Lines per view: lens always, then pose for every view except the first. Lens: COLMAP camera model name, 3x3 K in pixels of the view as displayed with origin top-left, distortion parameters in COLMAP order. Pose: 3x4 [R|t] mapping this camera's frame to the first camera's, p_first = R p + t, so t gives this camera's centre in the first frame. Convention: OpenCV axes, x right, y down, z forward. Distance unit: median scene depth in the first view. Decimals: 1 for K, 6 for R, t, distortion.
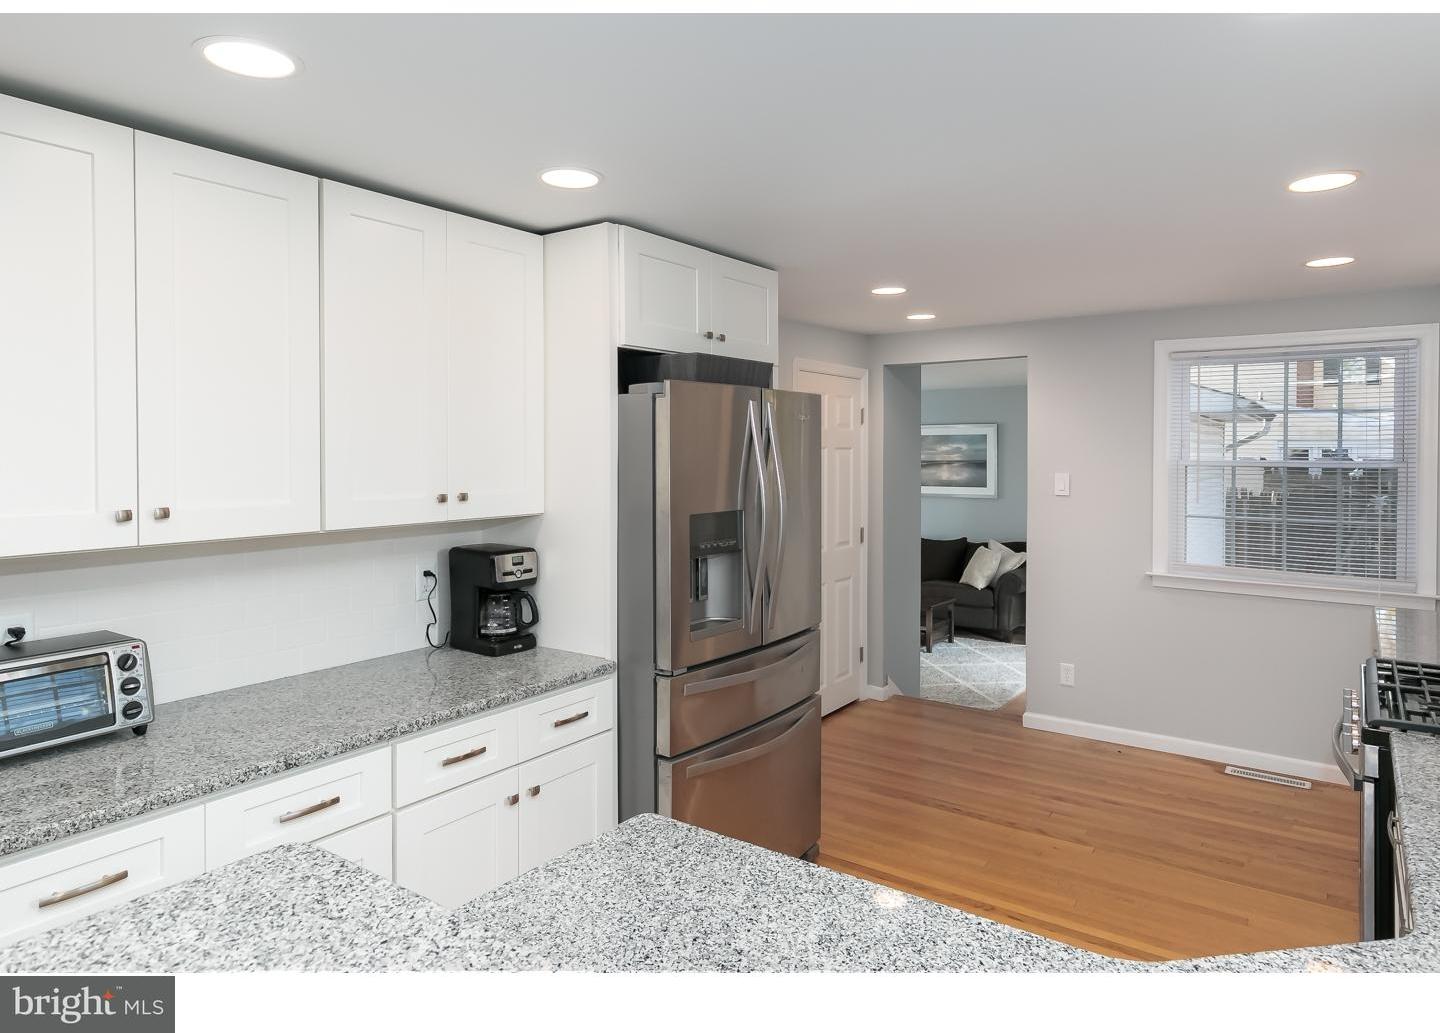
lens RADIAL K [[817.7, 0, 720.0], [0, 817.7, 516.5], [0, 0, 1]] dist [0.000764, 0.000037]
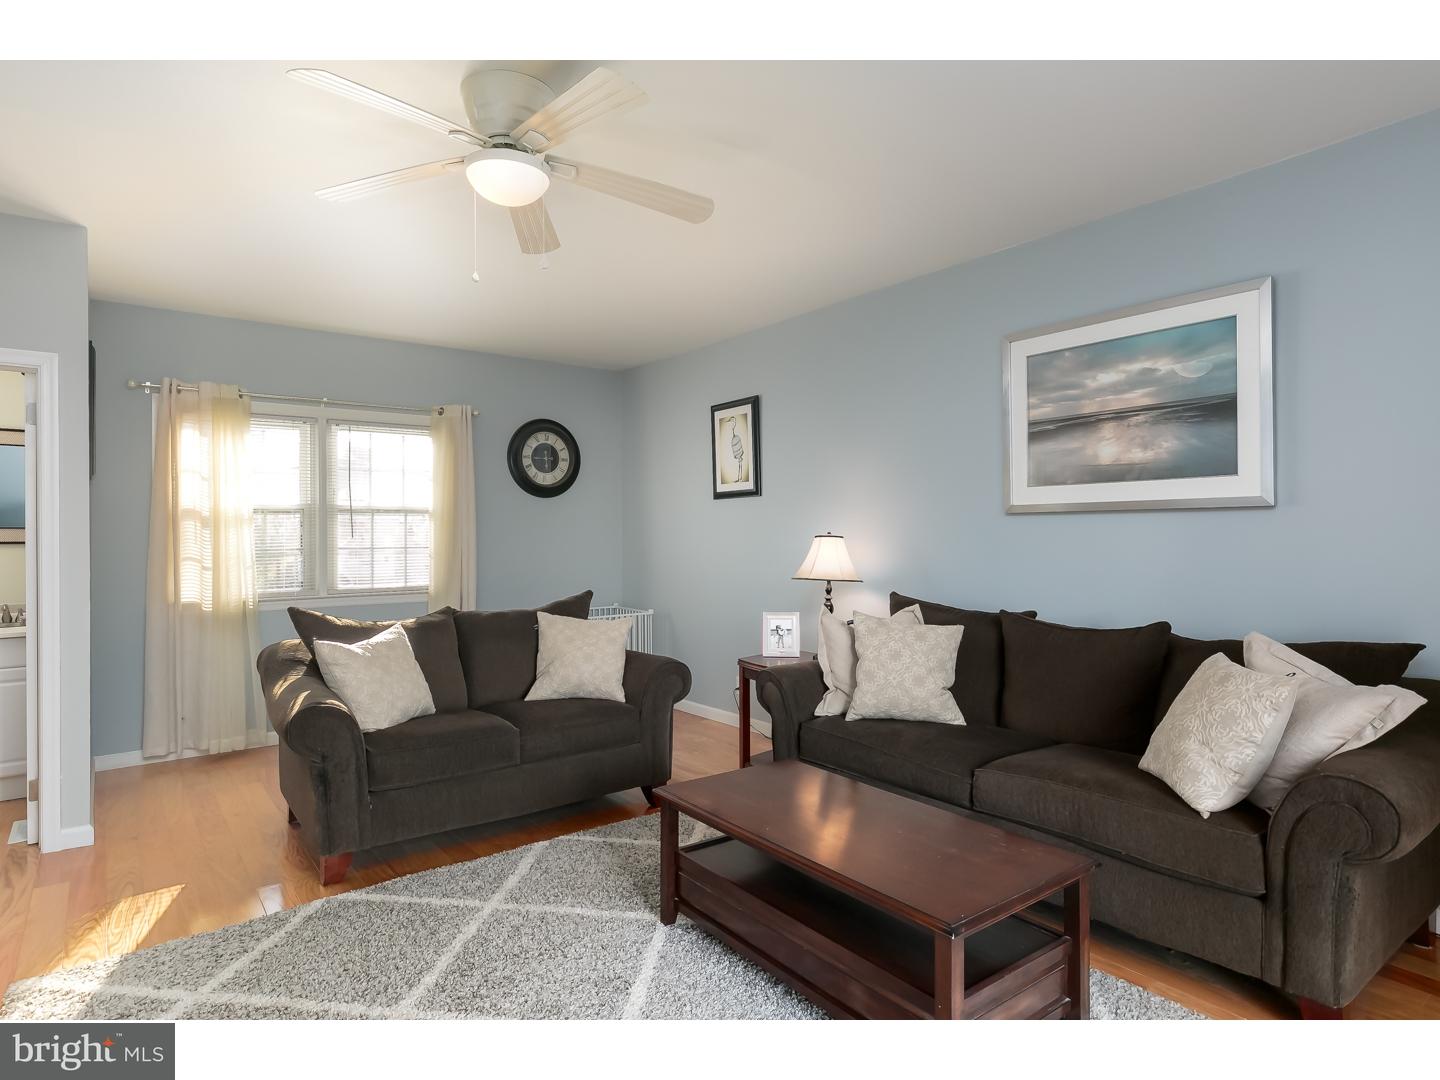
lens RADIAL K [[798.9, 0, 720.0], [0, 798.9, 540.0], [0, 0, 1]] dist [0.000481, 0.000312]
pose [[0.962921, 0.020475, -0.269006, 0.213085], [-0.040510, 0.996784, -0.069138, 0.021251], [0.266726, 0.077472, 0.960654, 0.639100]]
